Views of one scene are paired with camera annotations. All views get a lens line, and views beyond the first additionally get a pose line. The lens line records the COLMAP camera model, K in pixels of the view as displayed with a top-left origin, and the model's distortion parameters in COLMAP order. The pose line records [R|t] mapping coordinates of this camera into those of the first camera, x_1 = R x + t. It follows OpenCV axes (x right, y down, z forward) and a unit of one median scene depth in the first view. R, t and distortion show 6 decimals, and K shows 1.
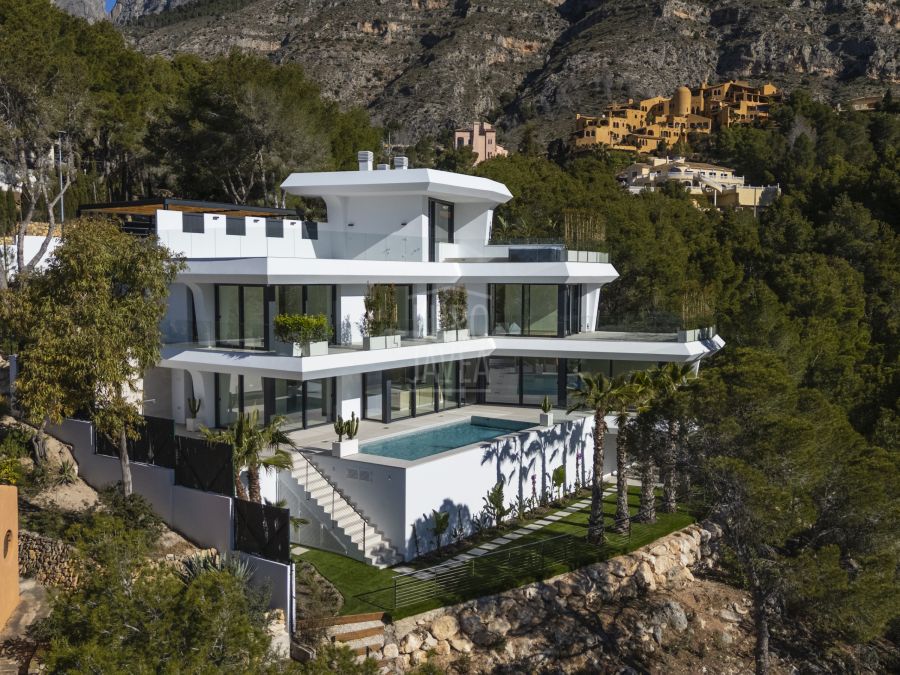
lens RADIAL K [[881.3, 0, 450.0], [0, 881.3, 337.5], [0, 0, 1]] dist [0.058481, -0.008637]
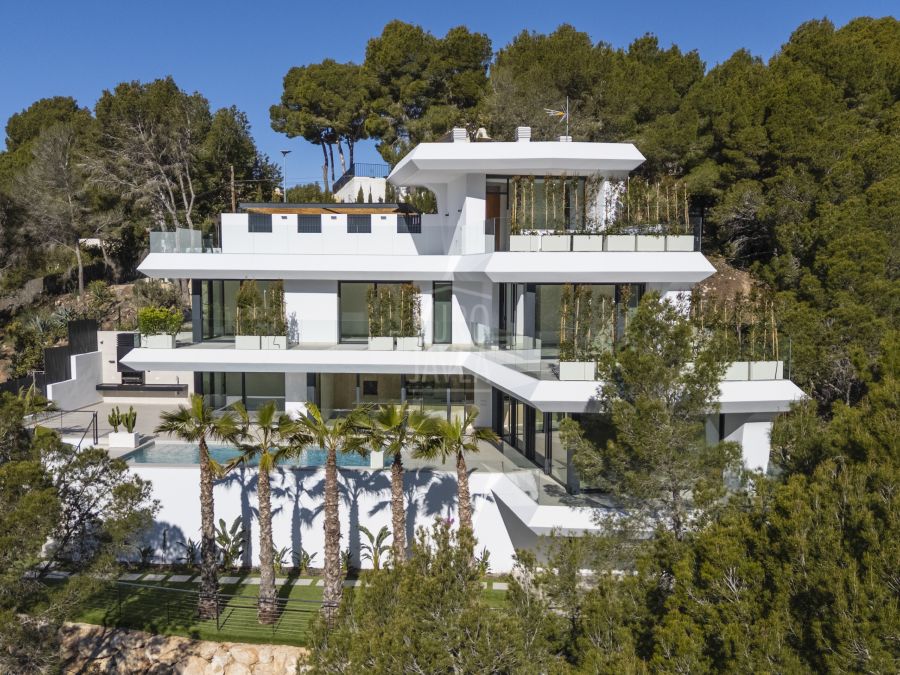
lens RADIAL K [[881.3, 0, 450.0], [0, 881.3, 337.5], [0, 0, 1]] dist [0.058481, -0.008637]
pose [[0.539496, 0.060160, -0.839836, 0.776013], [-0.063422, 0.997514, 0.030714, -0.038931], [0.839596, 0.036694, 0.541971, 0.634729]]
